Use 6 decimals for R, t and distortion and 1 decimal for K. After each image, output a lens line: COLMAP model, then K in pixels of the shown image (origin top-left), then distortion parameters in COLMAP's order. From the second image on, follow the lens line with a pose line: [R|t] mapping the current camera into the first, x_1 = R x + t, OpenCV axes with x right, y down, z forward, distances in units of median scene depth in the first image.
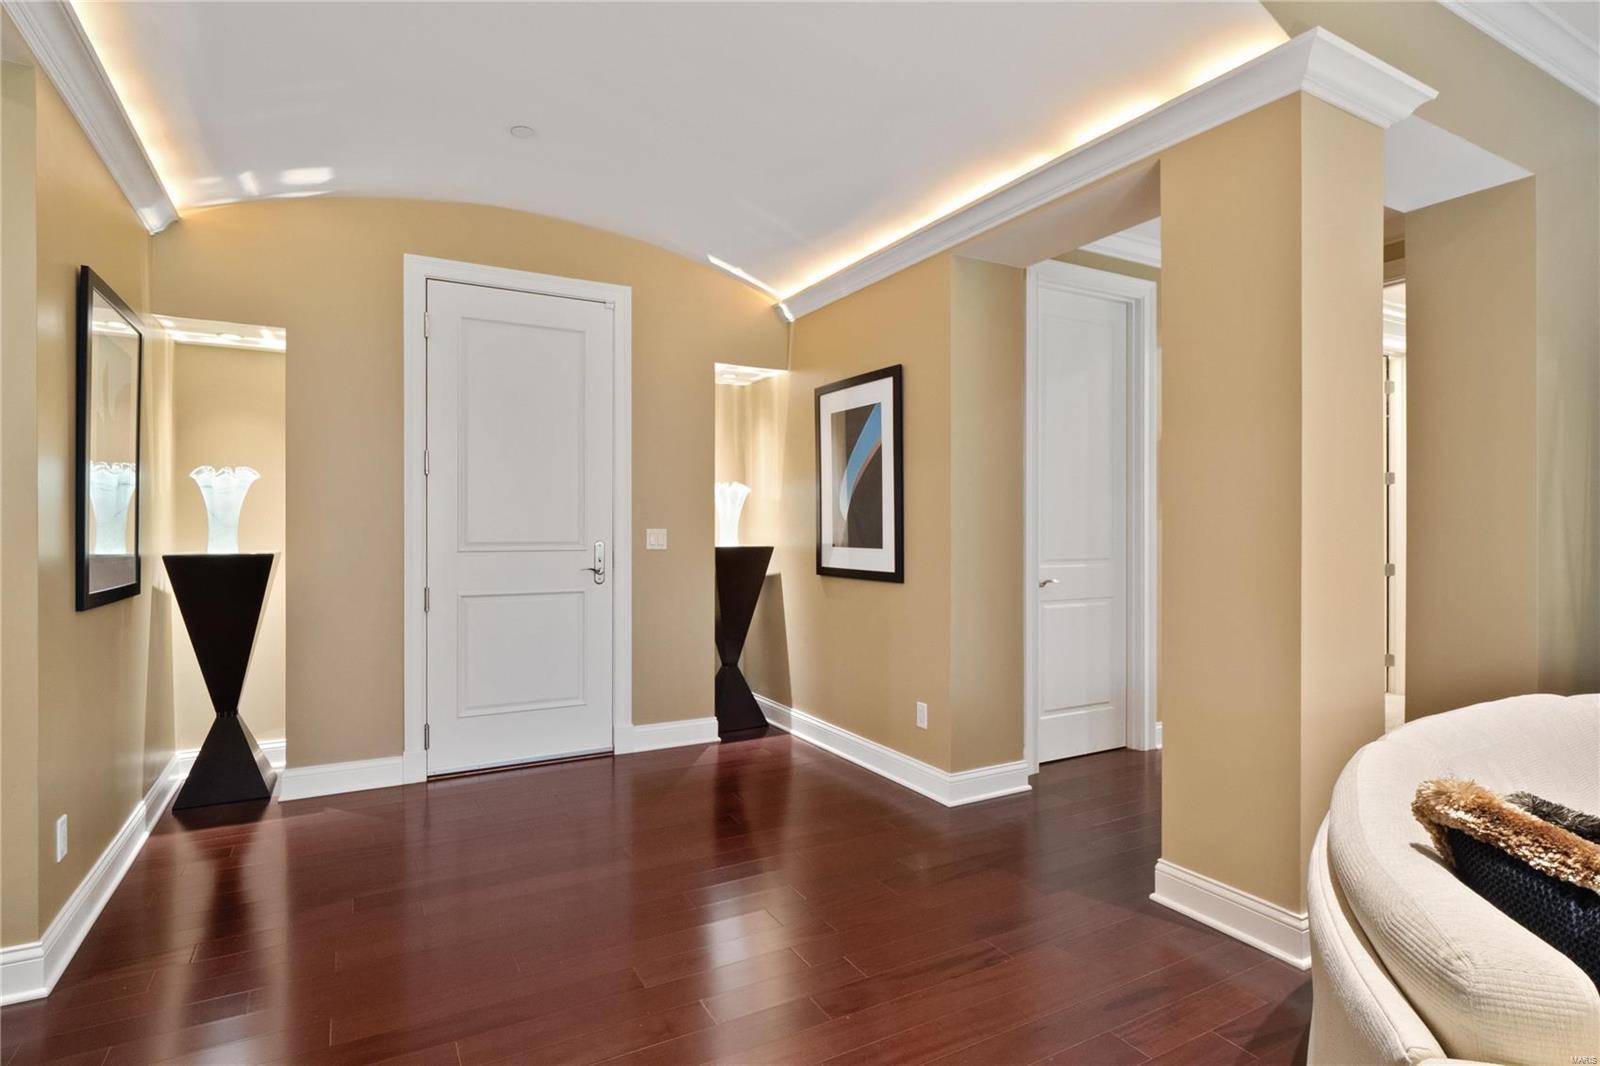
lens RADIAL K [[826.8, 0, 803.6], [0, 826.8, 530.7], [0, 0, 1]] dist [-0.004105, -0.001188]
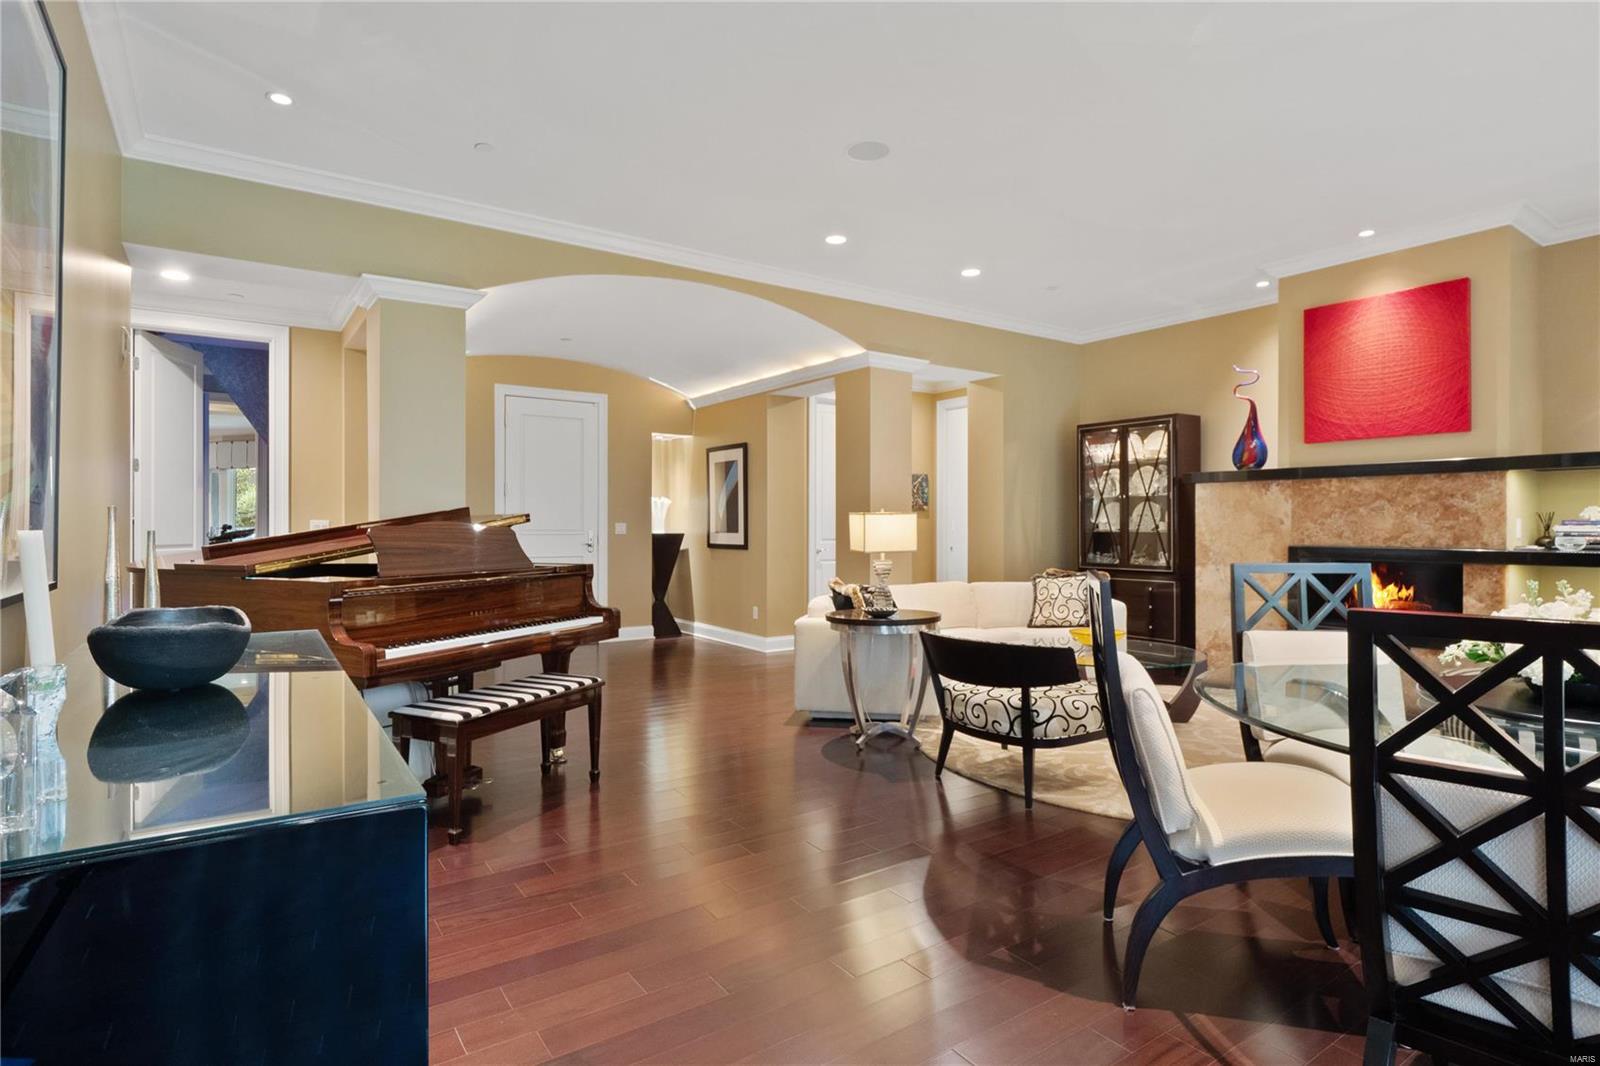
lens RADIAL K [[826.8, 0, 797.6], [0, 826.8, 523.3], [0, 0, 1]] dist [-0.004105, -0.001188]
pose [[0.995993, -0.000023, 0.089435, 0.051644], [0.000946, 0.999947, -0.010269, 0.016380], [-0.089430, 0.010313, 0.995940, -0.876173]]
